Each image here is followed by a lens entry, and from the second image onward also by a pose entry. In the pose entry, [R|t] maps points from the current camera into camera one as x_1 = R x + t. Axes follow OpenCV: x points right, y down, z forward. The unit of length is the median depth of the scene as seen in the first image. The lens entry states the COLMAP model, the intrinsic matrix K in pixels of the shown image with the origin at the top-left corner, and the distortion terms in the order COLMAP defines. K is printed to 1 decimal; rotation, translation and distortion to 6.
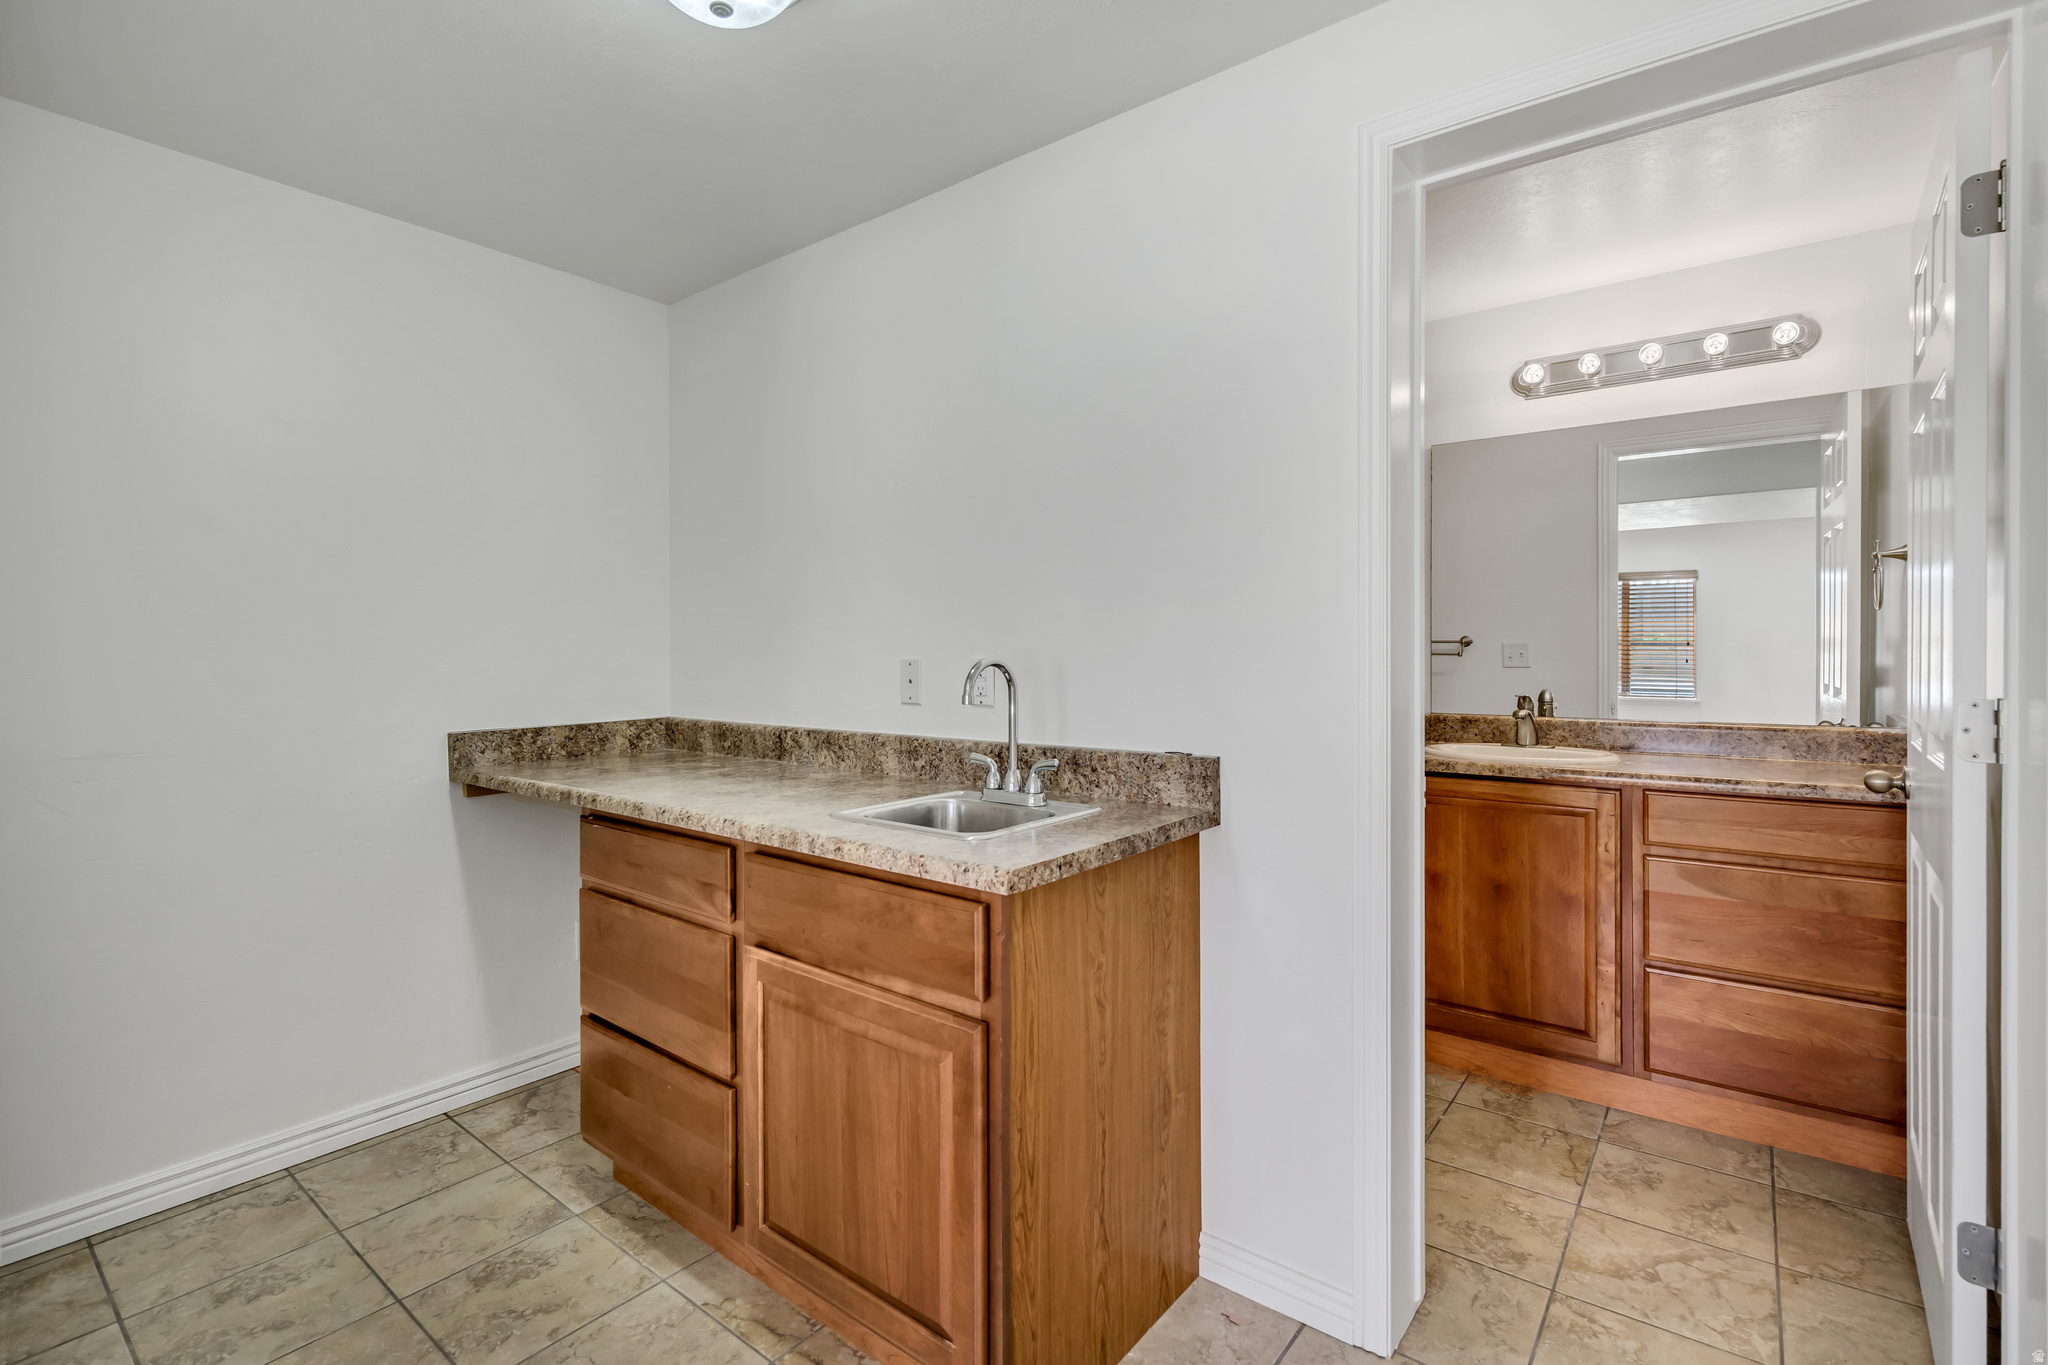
lens RADIAL K [[928.9, 0, 1032.9], [0, 928.9, 669.4], [0, 0, 1]] dist [-0.013801, 0.000736]
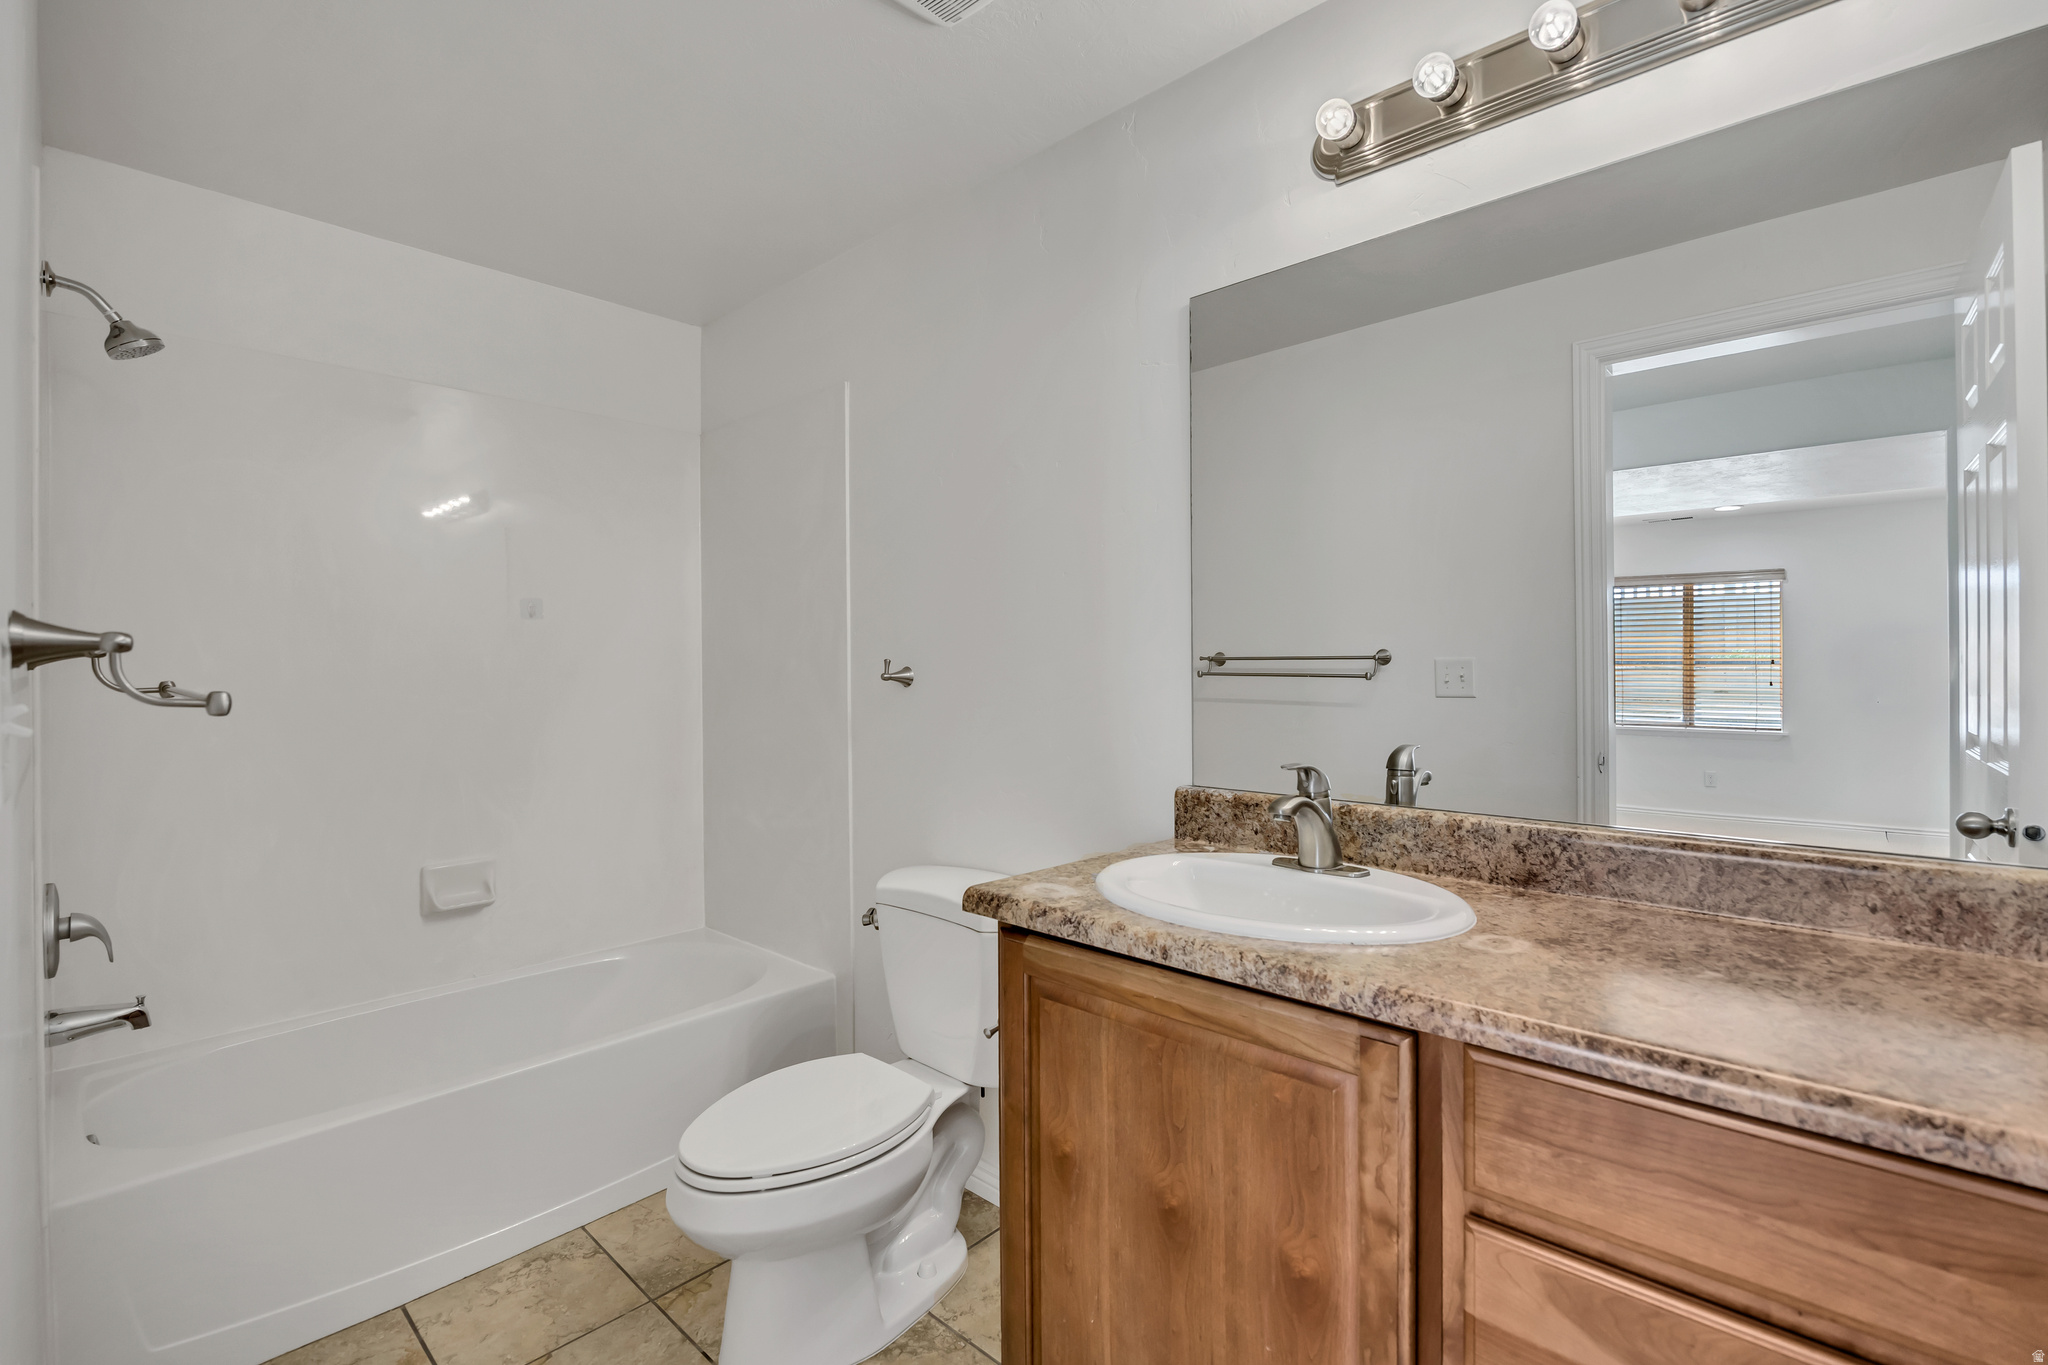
lens RADIAL K [[928.9, 0, 1016.3], [0, 928.9, 680.7], [0, 0, 1]] dist [-0.013801, 0.000736]
pose [[0.996246, 0.004625, -0.086449, 0.455350], [-0.005206, 0.999965, -0.006492, -0.013656], [0.086416, 0.006918, 0.996235, 0.541001]]
